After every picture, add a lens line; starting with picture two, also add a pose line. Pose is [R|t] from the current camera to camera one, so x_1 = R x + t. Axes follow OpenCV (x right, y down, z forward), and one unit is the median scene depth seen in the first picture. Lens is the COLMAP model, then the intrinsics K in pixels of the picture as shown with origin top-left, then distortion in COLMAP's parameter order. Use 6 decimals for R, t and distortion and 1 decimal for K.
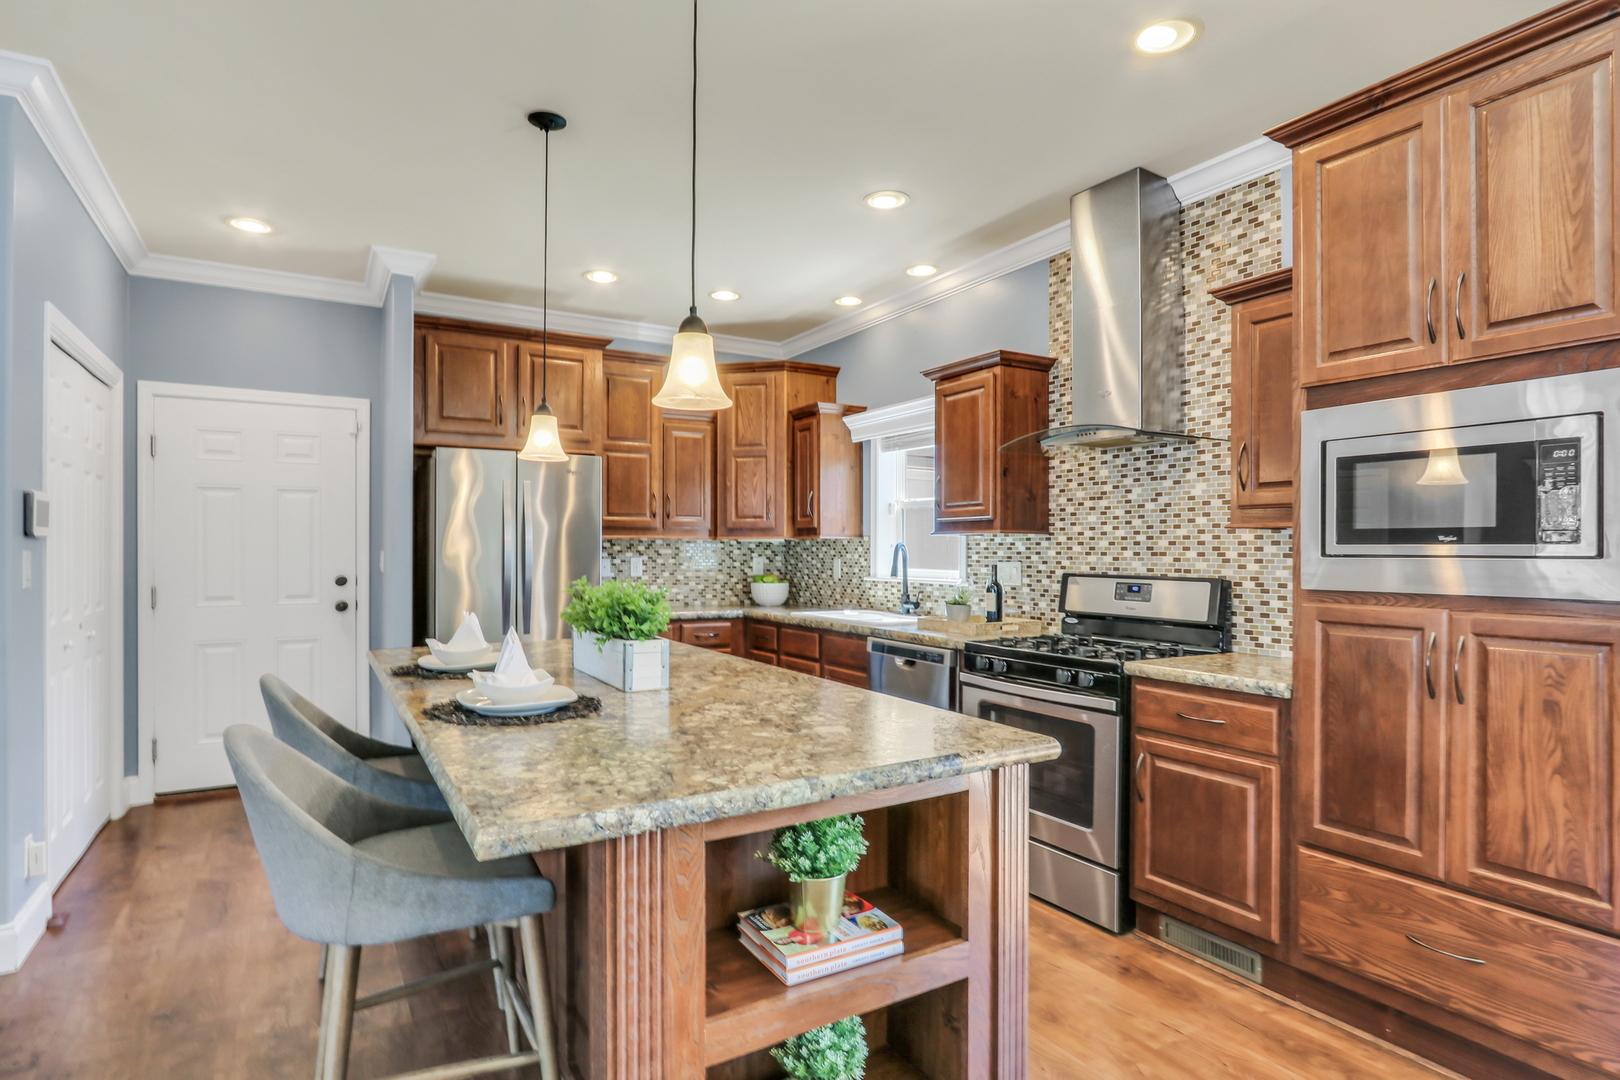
lens RADIAL K [[853.0, 0, 801.1], [0, 853.0, 547.7], [0, 0, 1]] dist [-0.011090, 0.001675]
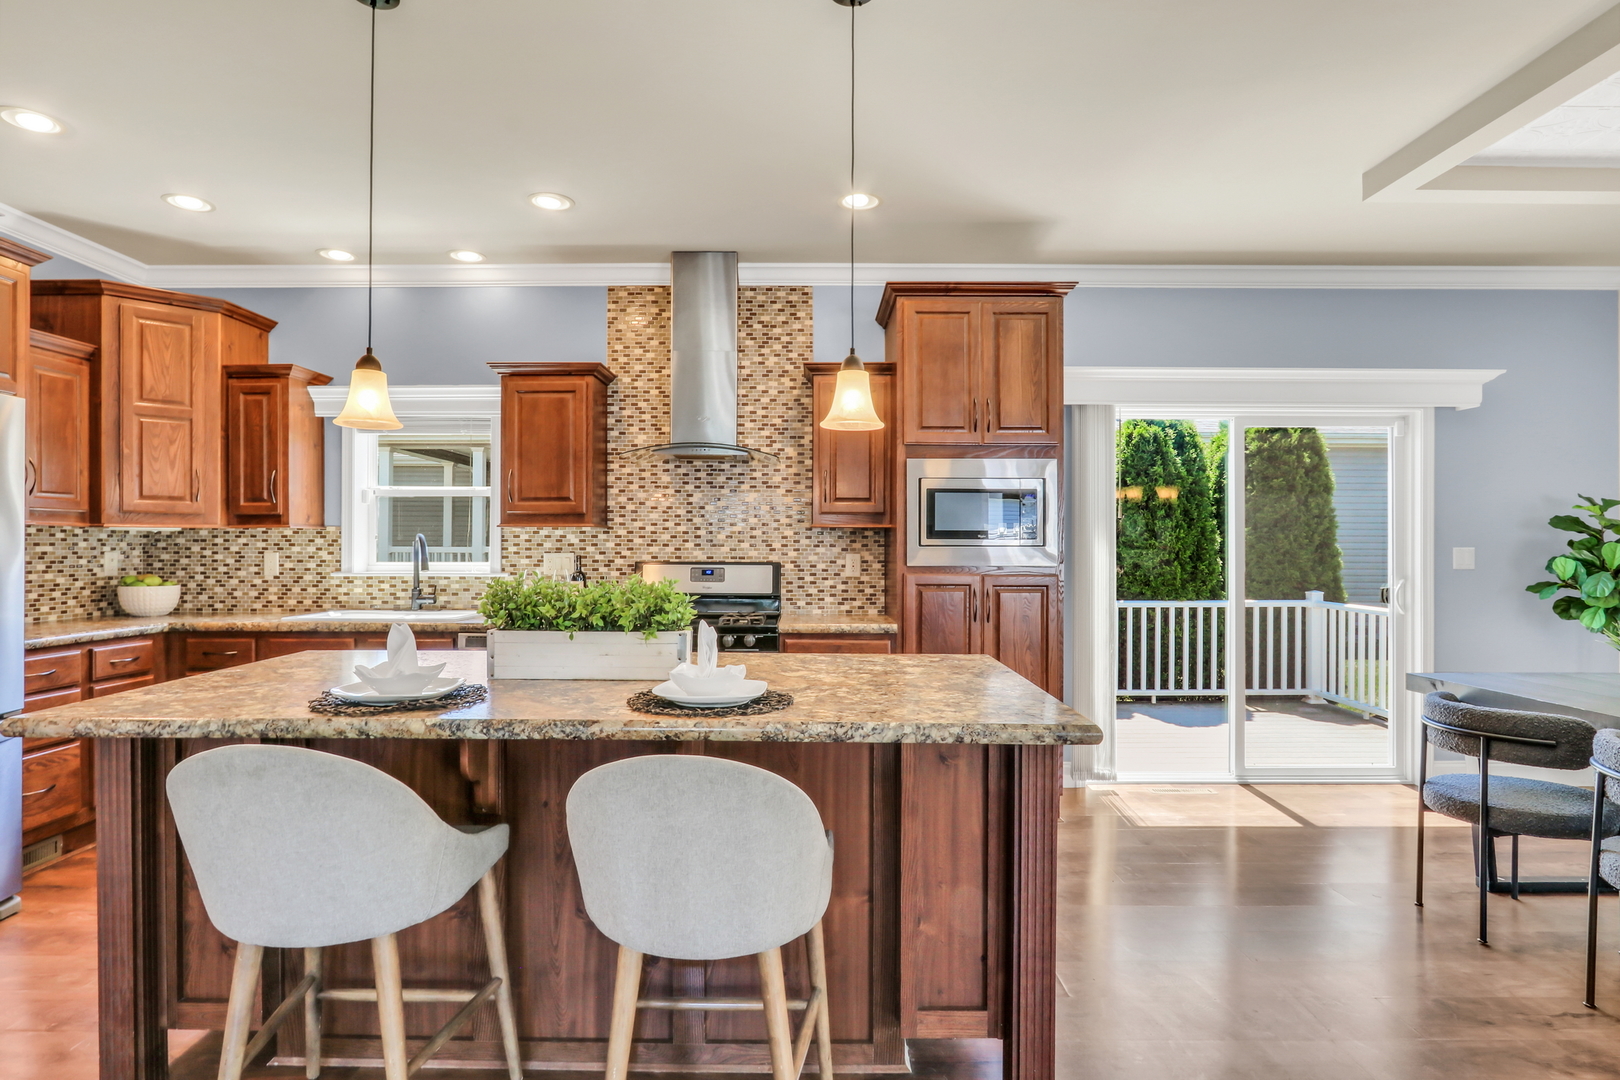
lens RADIAL K [[854.8, 0, 810.0], [0, 854.8, 540.0], [0, 0, 1]] dist [-0.024373, 0.000689]
pose [[0.510516, 0.000907, 0.859868, -0.565417], [-0.002892, 0.999996, 0.000662, -0.001461], [-0.859863, -0.002824, 0.510517, 0.186494]]
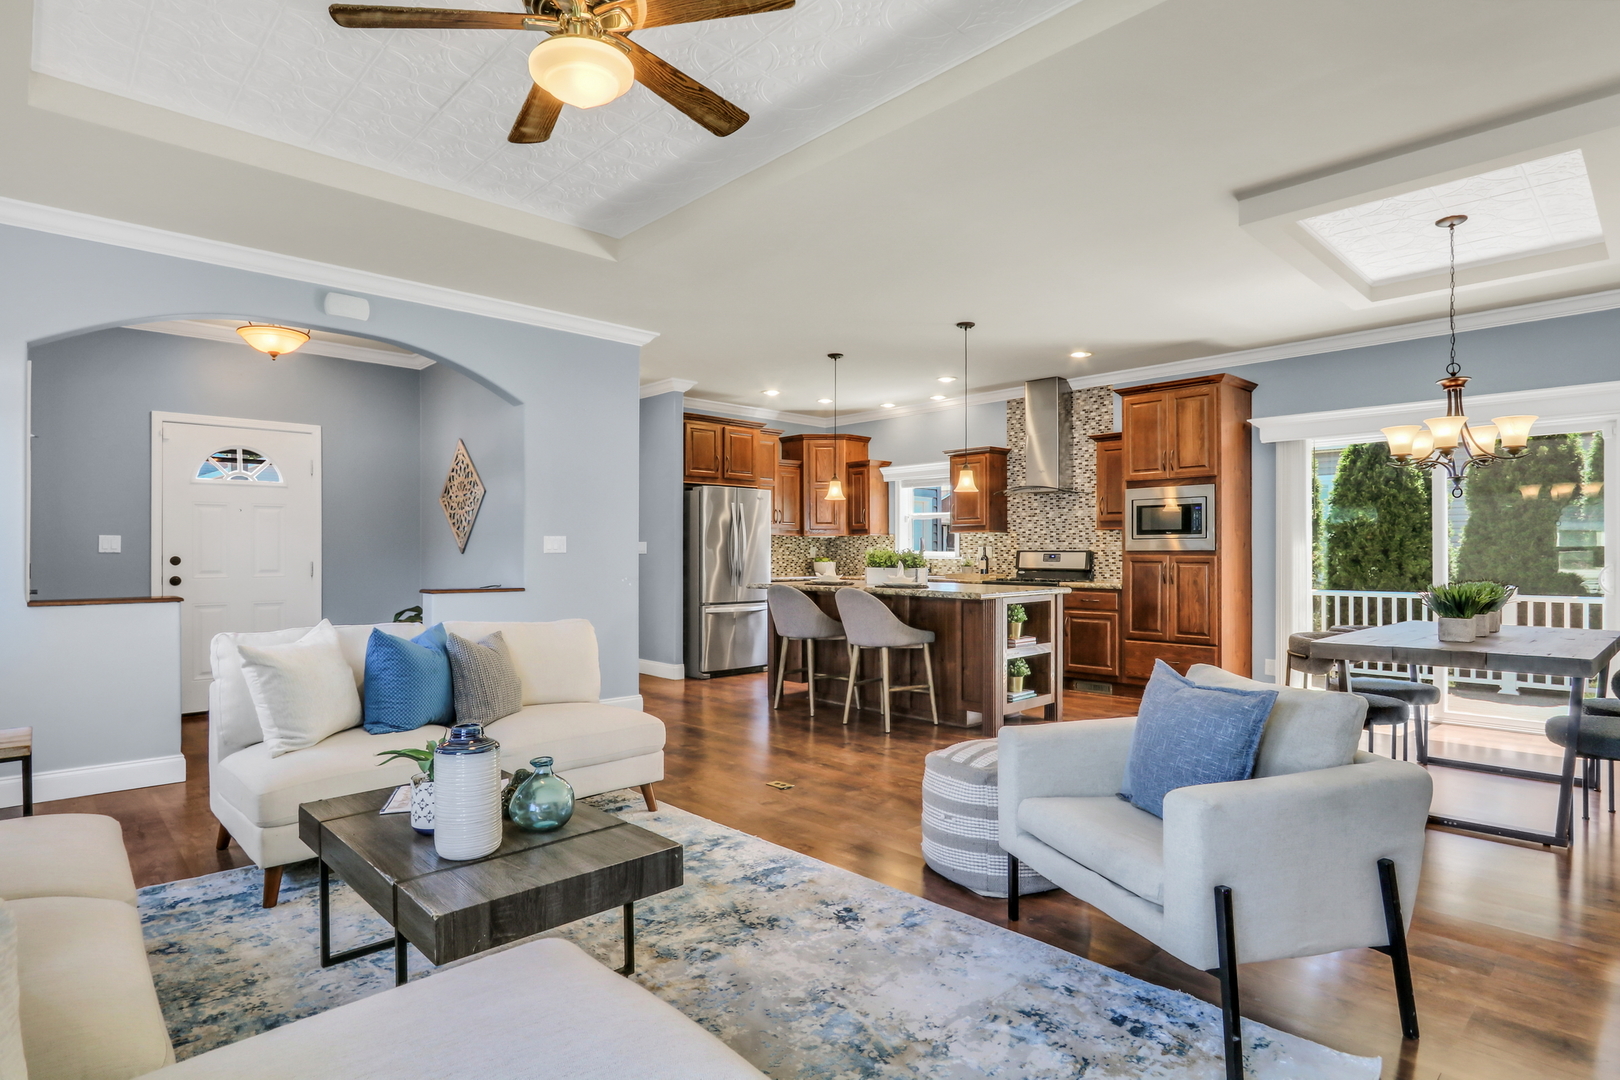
lens RADIAL K [[853.0, 0, 801.1], [0, 853.0, 547.7], [0, 0, 1]] dist [-0.011090, 0.001675]
pose [[0.976557, -0.001552, 0.215253, -0.669352], [0.002278, 0.999993, -0.003125, 0.027074], [-0.215247, 0.003542, 0.976553, -0.958056]]
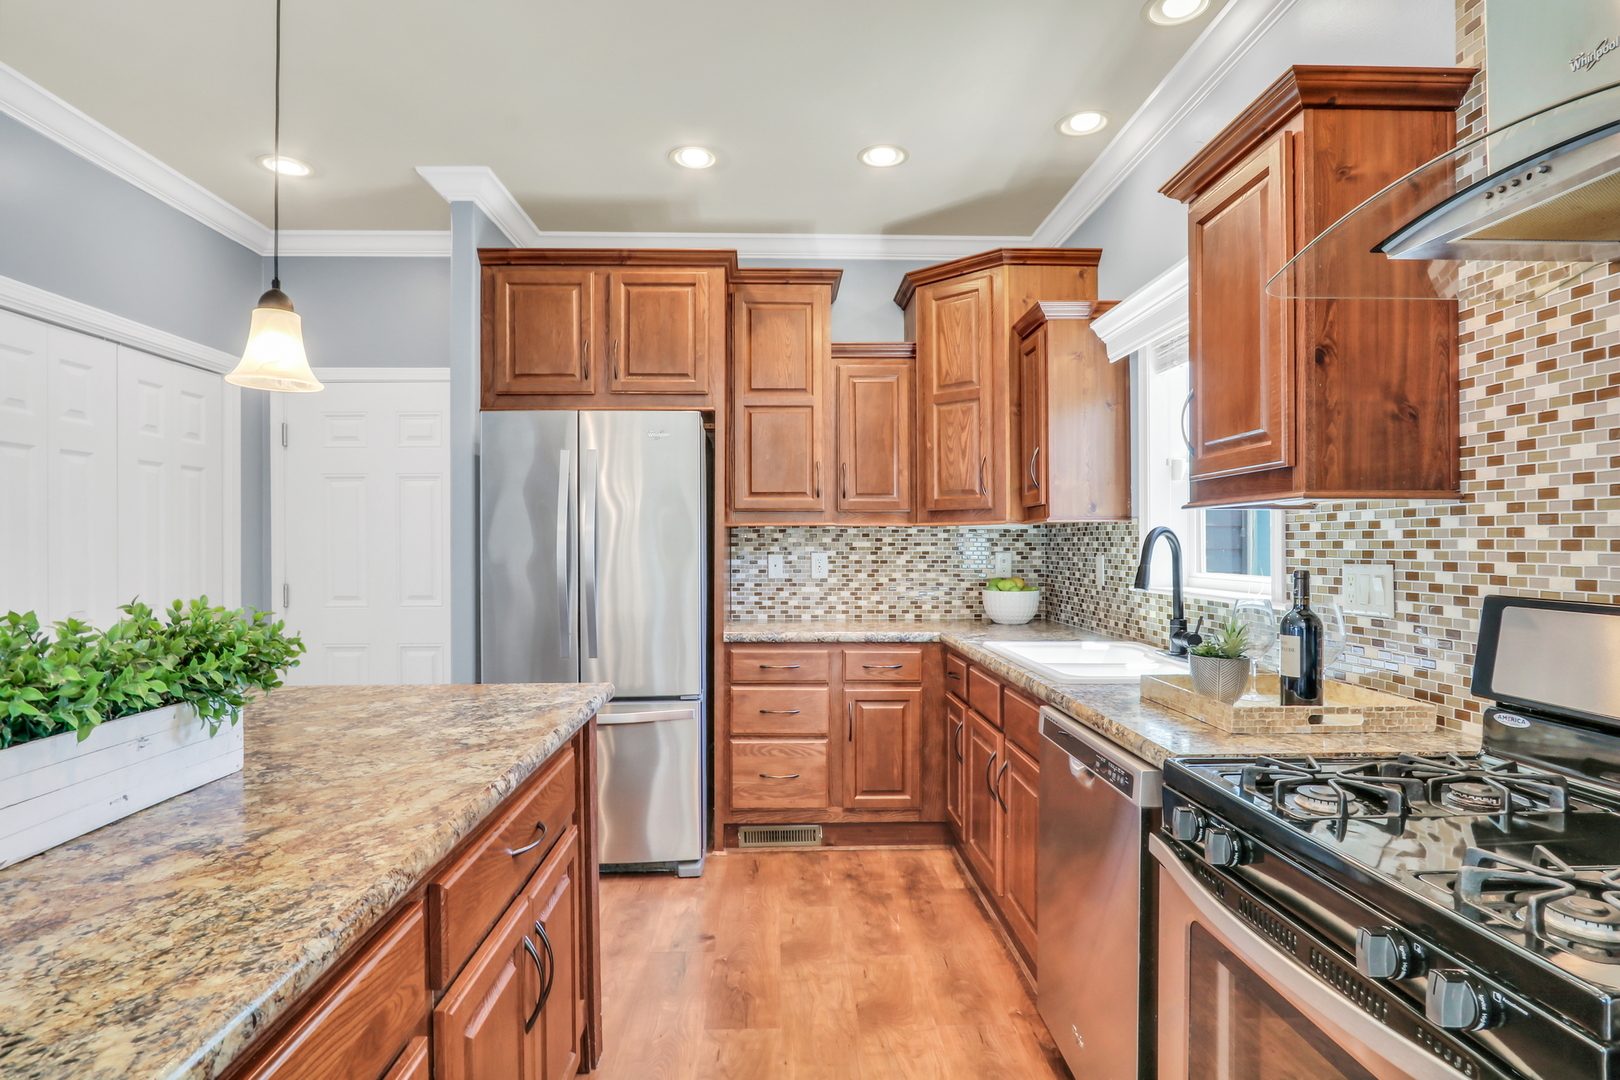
lens RADIAL K [[849.5, 0, 793.0], [0, 849.5, 539.4], [0, 0, 1]] dist [-0.013205, 0.001287]
pose [[0.873767, -0.007002, -0.486295, 0.210576], [0.006254, 0.999975, -0.003161, 0.003350], [0.486305, -0.000279, 0.873789, 0.493046]]
